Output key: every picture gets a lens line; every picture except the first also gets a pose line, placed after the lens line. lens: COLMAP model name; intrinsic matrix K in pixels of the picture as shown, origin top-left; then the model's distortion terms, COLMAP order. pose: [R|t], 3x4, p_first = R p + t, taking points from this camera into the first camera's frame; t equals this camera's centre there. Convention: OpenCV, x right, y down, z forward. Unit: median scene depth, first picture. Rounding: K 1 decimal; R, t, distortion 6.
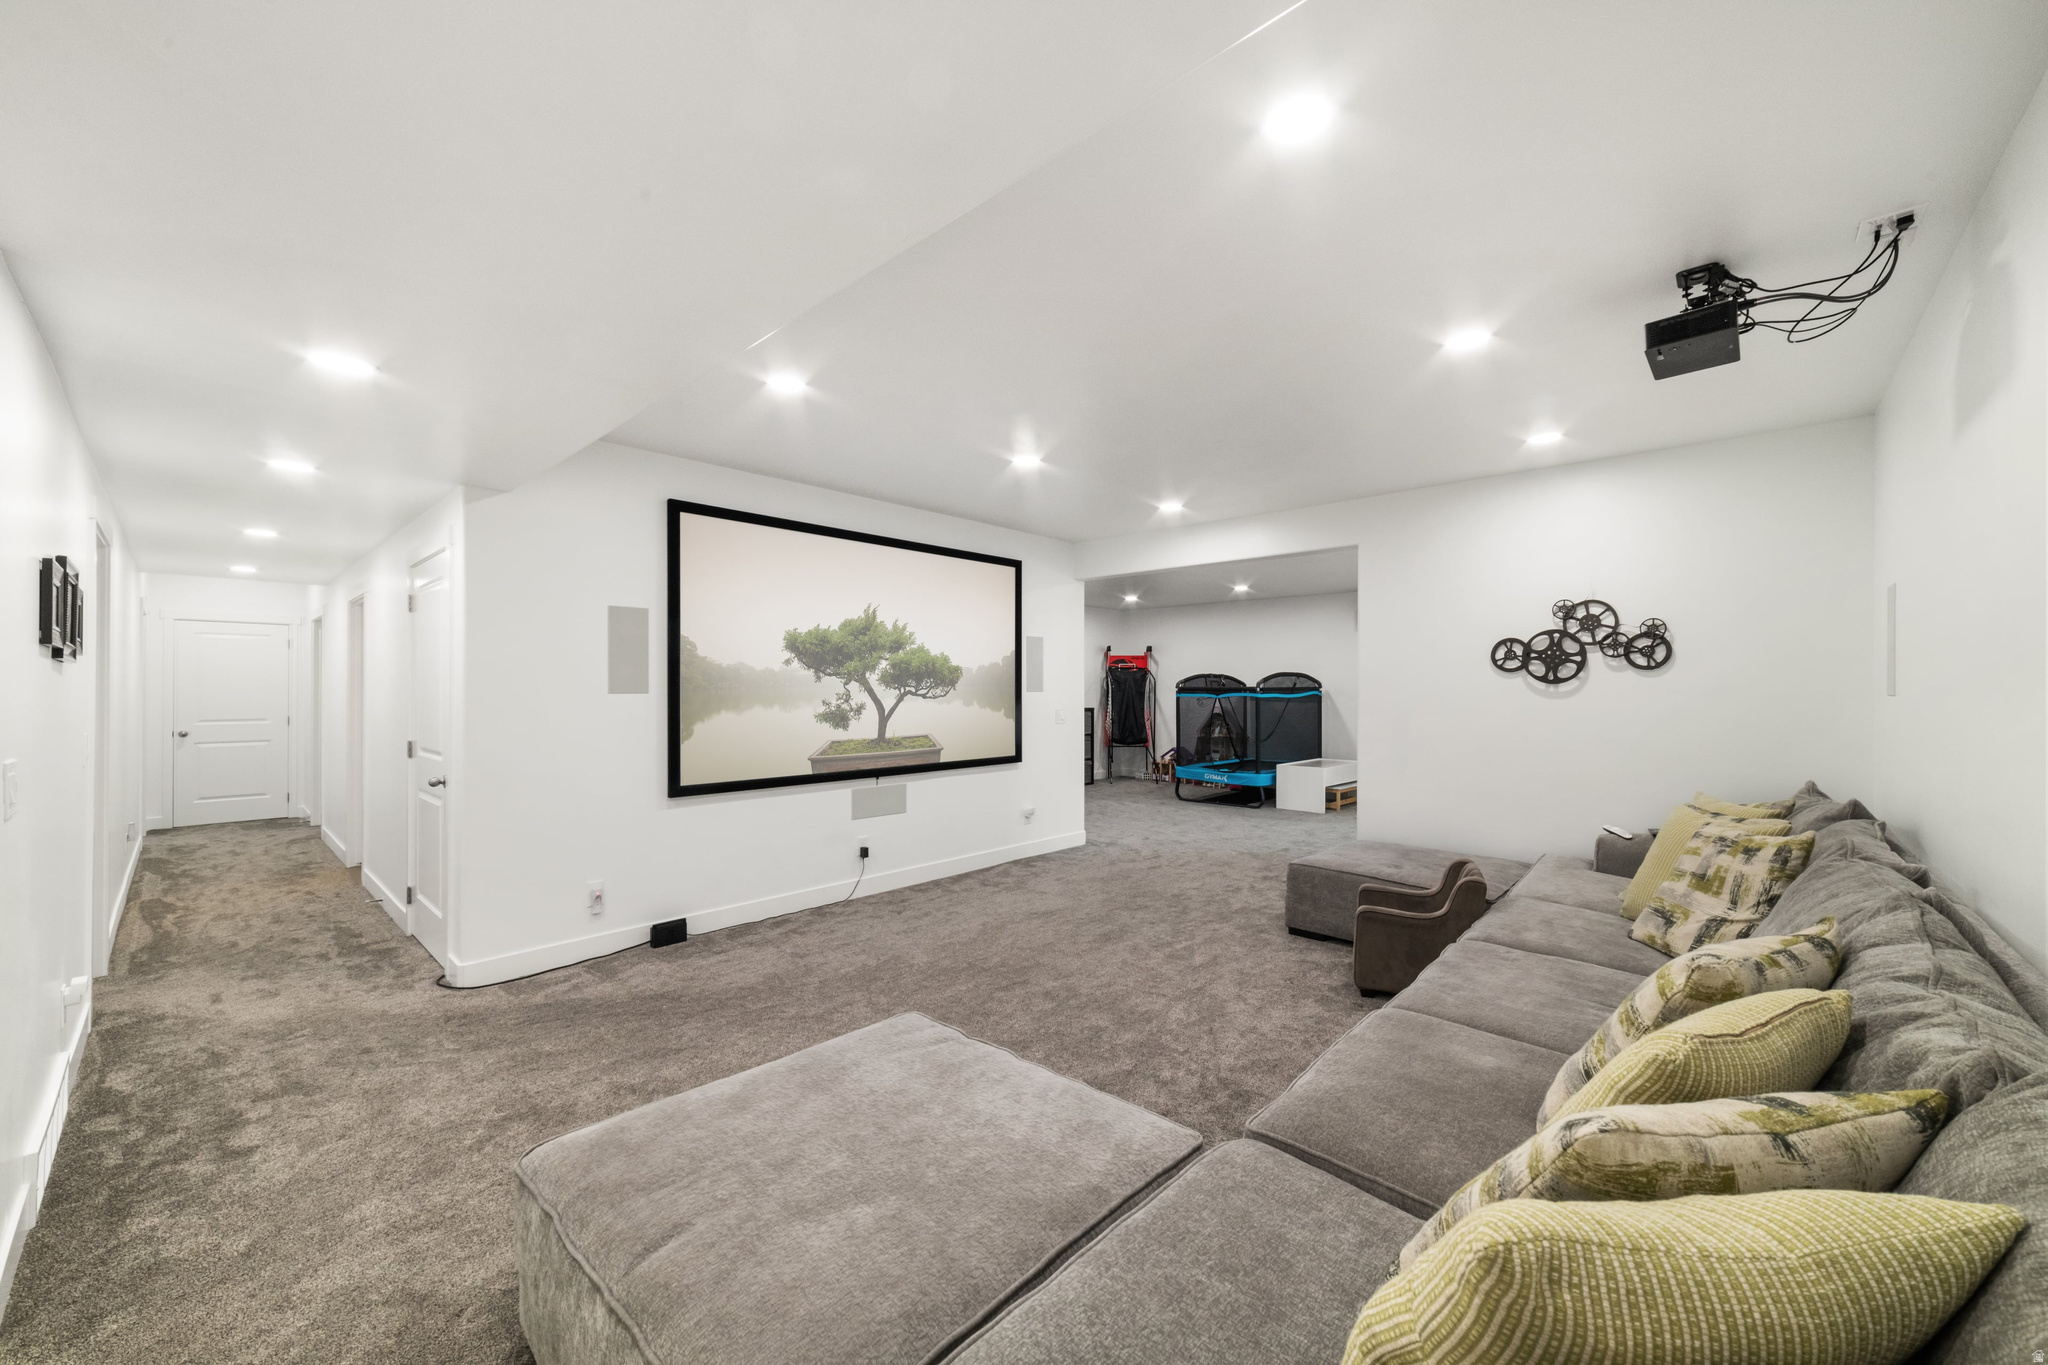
lens RADIAL K [[781.5, 0, 1034.1], [0, 781.5, 676.5], [0, 0, 1]] dist [-0.000391, 0.000133]
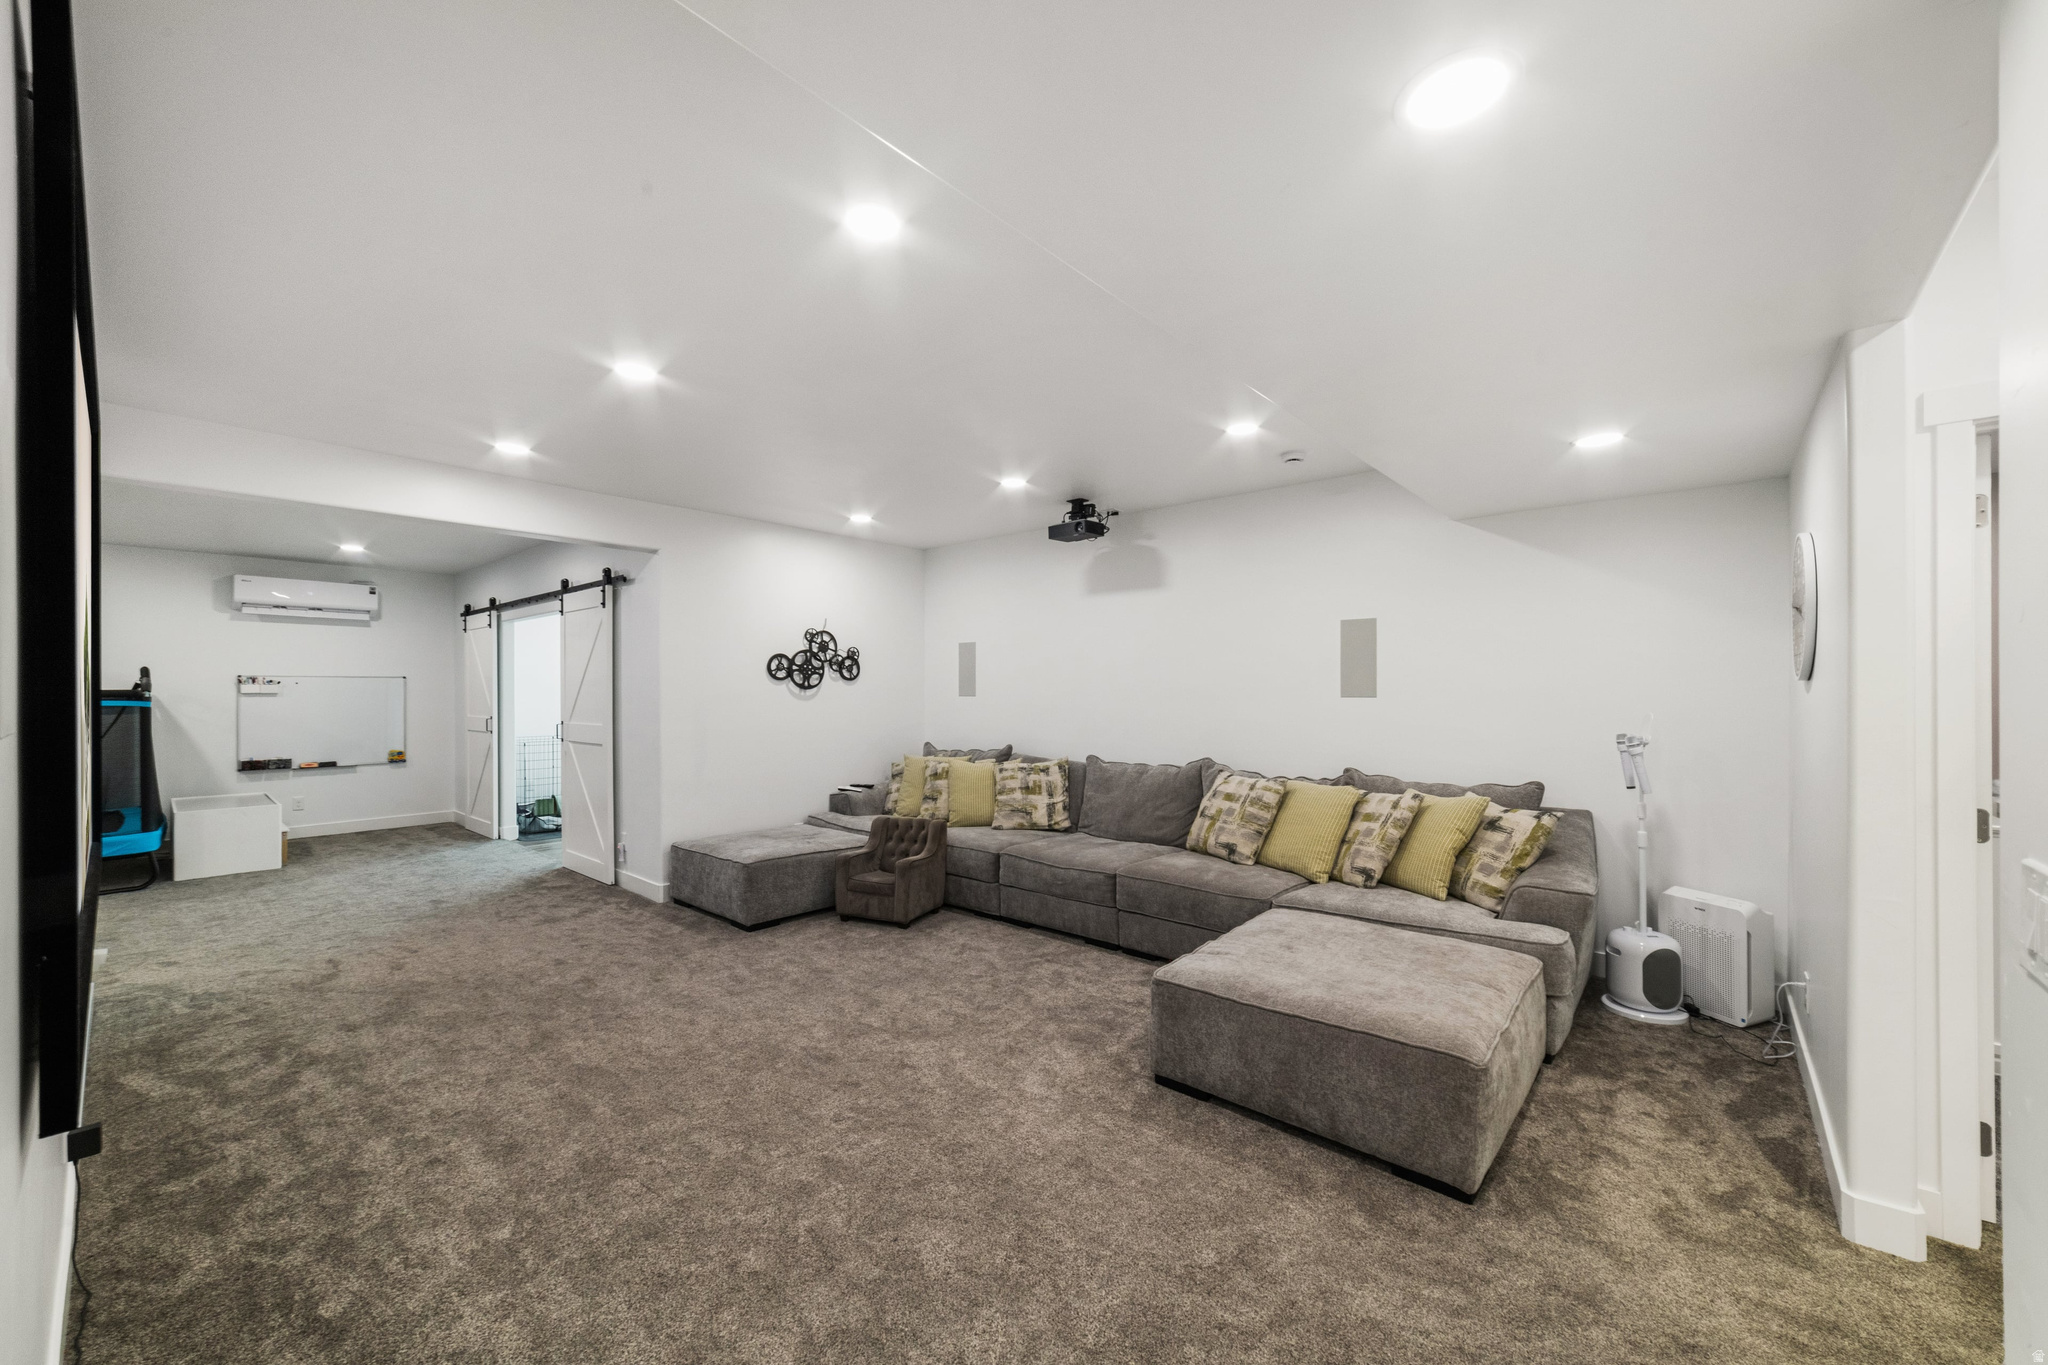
lens RADIAL K [[781.5, 0, 1024.4], [0, 781.5, 690.3], [0, 0, 1]] dist [-0.000391, 0.000133]
pose [[-0.036682, 0.002607, 0.999324, -0.705231], [-0.014774, 0.999886, -0.003151, 0.009410], [-0.999218, -0.014879, -0.036639, 0.674341]]
